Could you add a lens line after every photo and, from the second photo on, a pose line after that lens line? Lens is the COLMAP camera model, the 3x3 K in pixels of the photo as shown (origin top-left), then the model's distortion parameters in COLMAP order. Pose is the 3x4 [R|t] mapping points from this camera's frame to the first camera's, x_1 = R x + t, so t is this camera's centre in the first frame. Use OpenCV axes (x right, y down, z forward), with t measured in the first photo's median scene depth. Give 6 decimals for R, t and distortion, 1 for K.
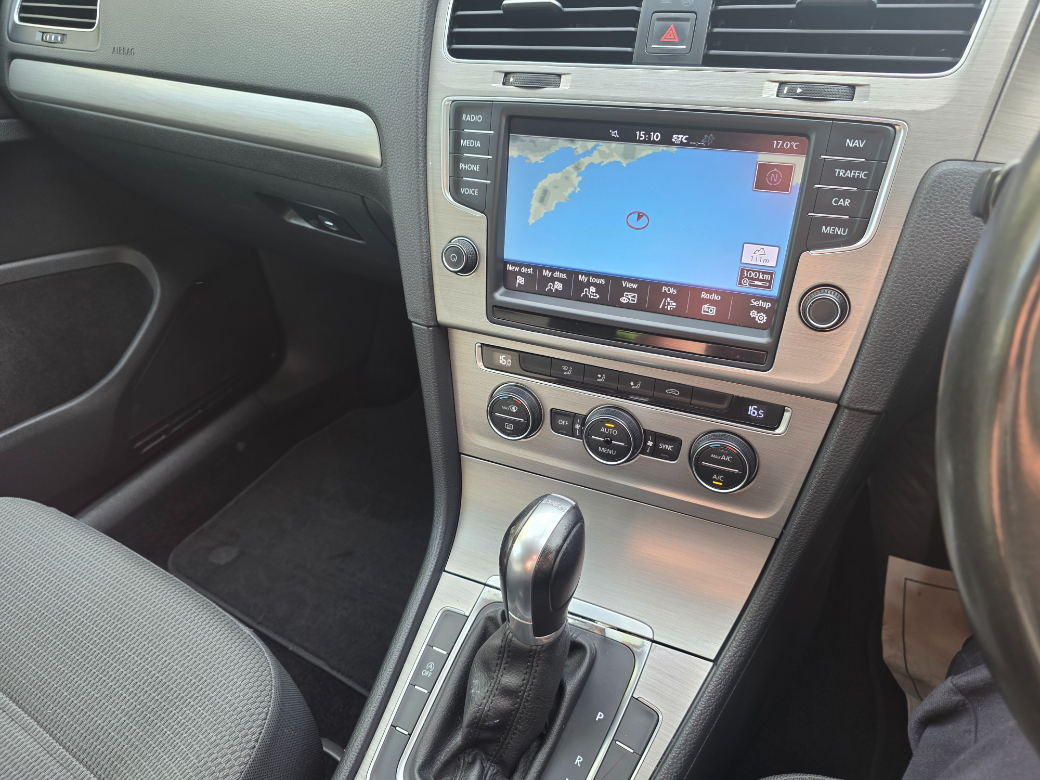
lens RADIAL K [[710.9, 0, 527.3], [0, 710.9, 391.2], [0, 0, 1]] dist [0.010138, -0.002885]
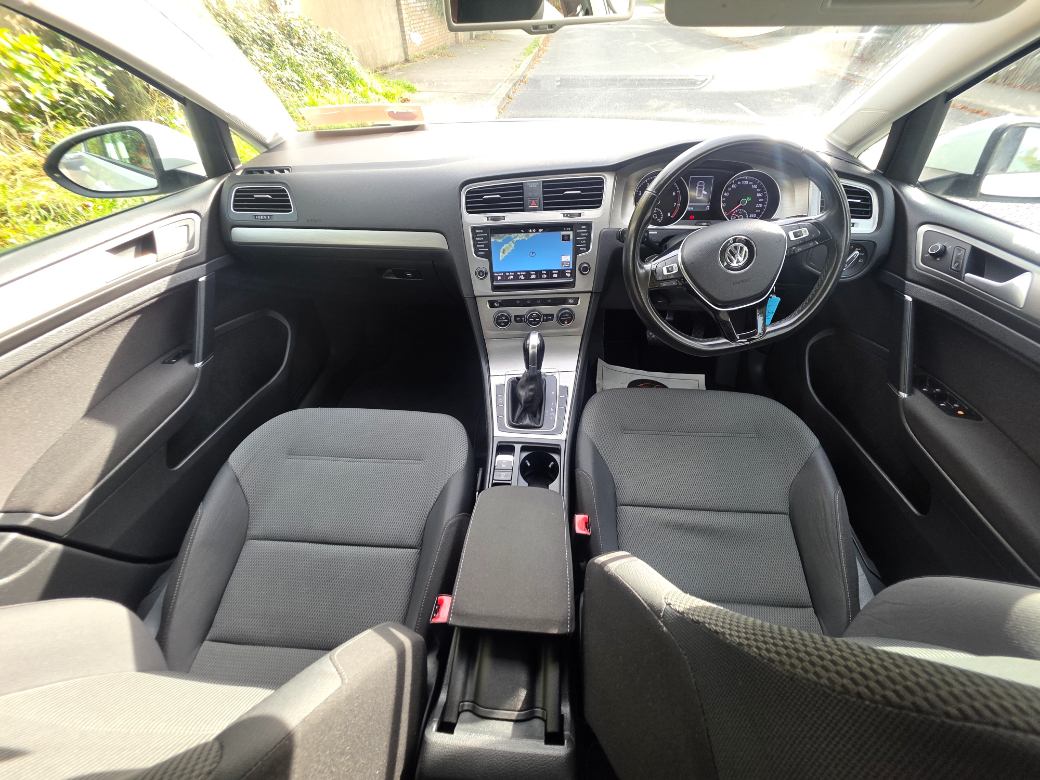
lens RADIAL K [[414.5, 0, 511.1], [0, 414.5, 388.0], [0, 0, 1]] dist [-0.000220, -0.000007]
pose [[0.891119, -0.250818, 0.378149, -0.900384], [0.242800, 0.967576, 0.069609, 0.243040], [-0.383347, 0.029785, 0.923124, -0.874637]]
